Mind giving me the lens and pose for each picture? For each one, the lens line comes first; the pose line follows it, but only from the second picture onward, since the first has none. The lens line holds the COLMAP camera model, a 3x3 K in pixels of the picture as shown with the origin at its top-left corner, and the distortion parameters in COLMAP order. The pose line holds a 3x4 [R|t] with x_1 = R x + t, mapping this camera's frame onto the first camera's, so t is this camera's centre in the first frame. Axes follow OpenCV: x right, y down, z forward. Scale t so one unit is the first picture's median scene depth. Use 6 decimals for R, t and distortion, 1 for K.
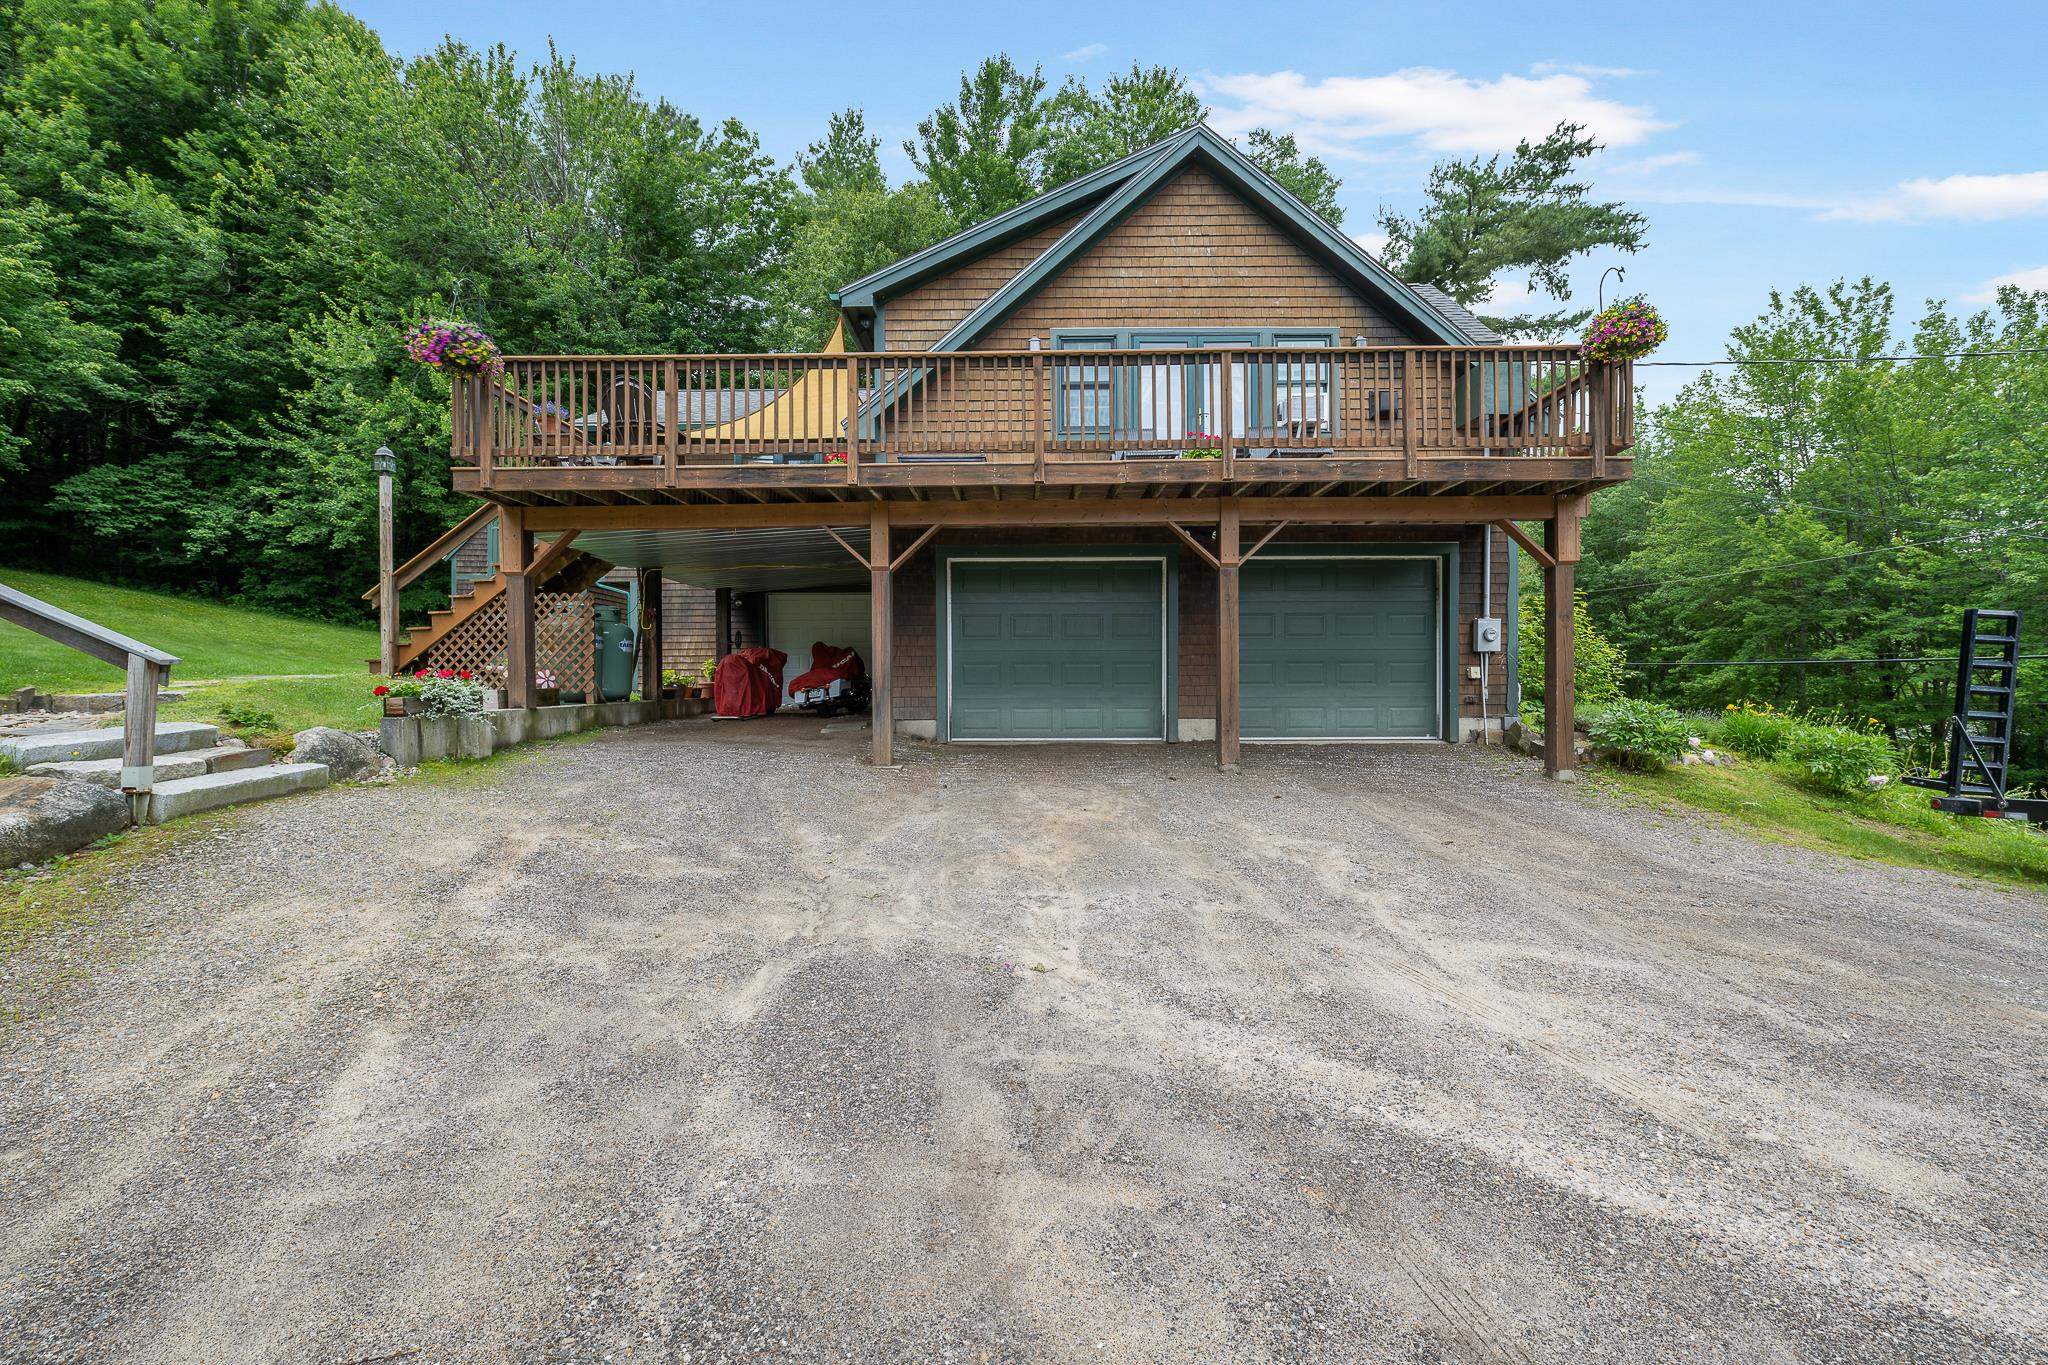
lens RADIAL K [[827.0, 0, 1024.0], [0, 827.0, 682.5], [0, 0, 1]] dist [-0.008238, -0.000410]
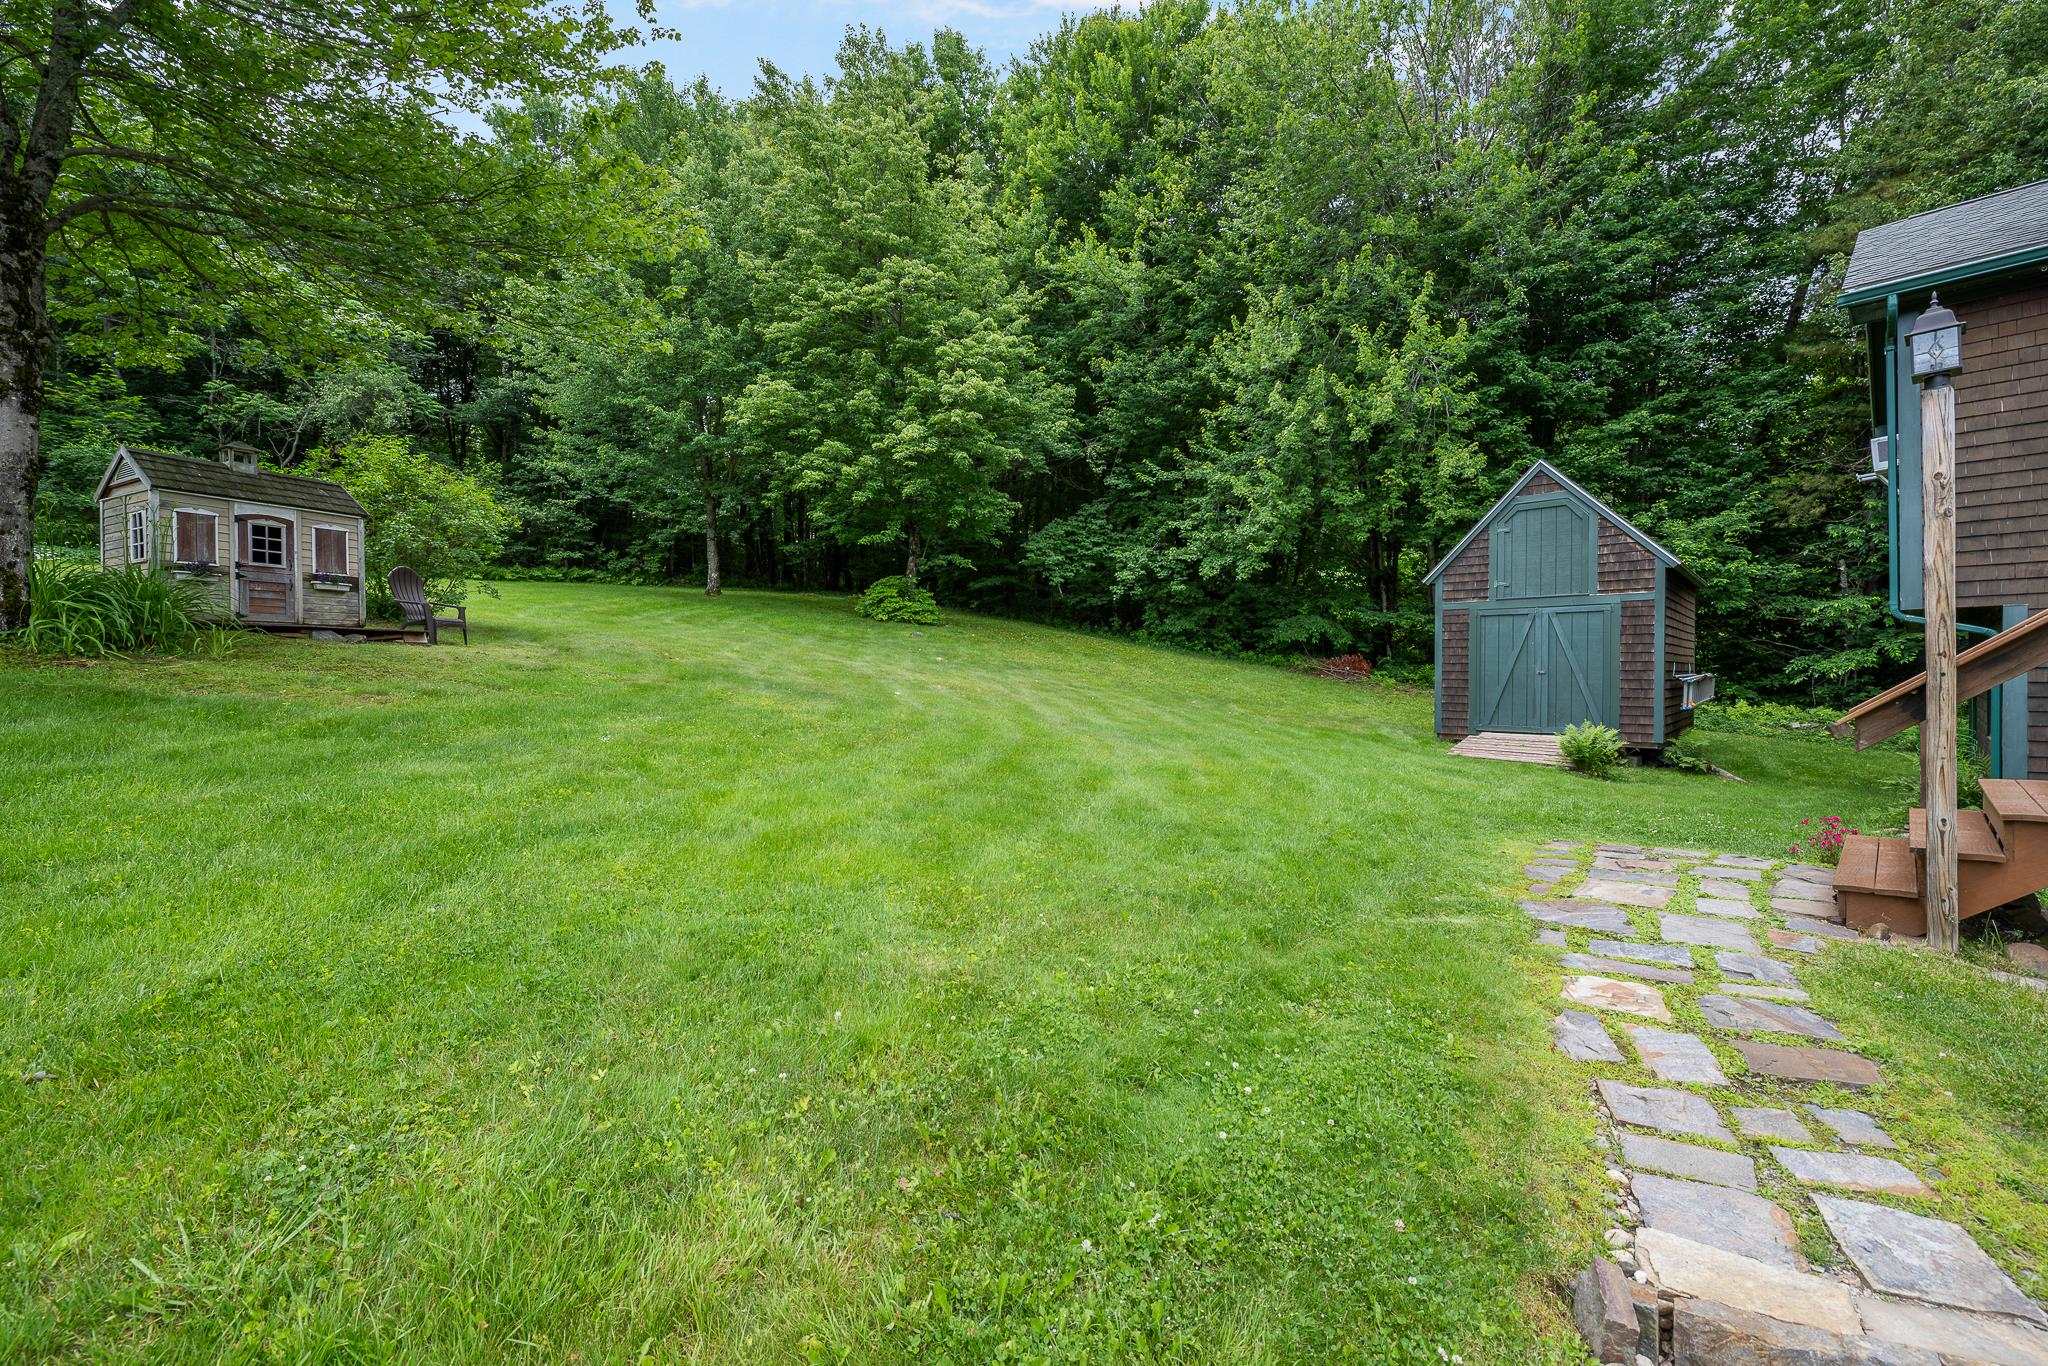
lens RADIAL K [[827.0, 0, 1024.0], [0, 827.0, 683.0], [0, 0, 1]] dist [-0.008238, -0.000410]
pose [[0.686886, 0.004642, -0.726750, -0.346636], [0.000161, 0.999979, 0.006539, -0.055060], [0.726765, -0.004608, 0.686871, 0.205780]]
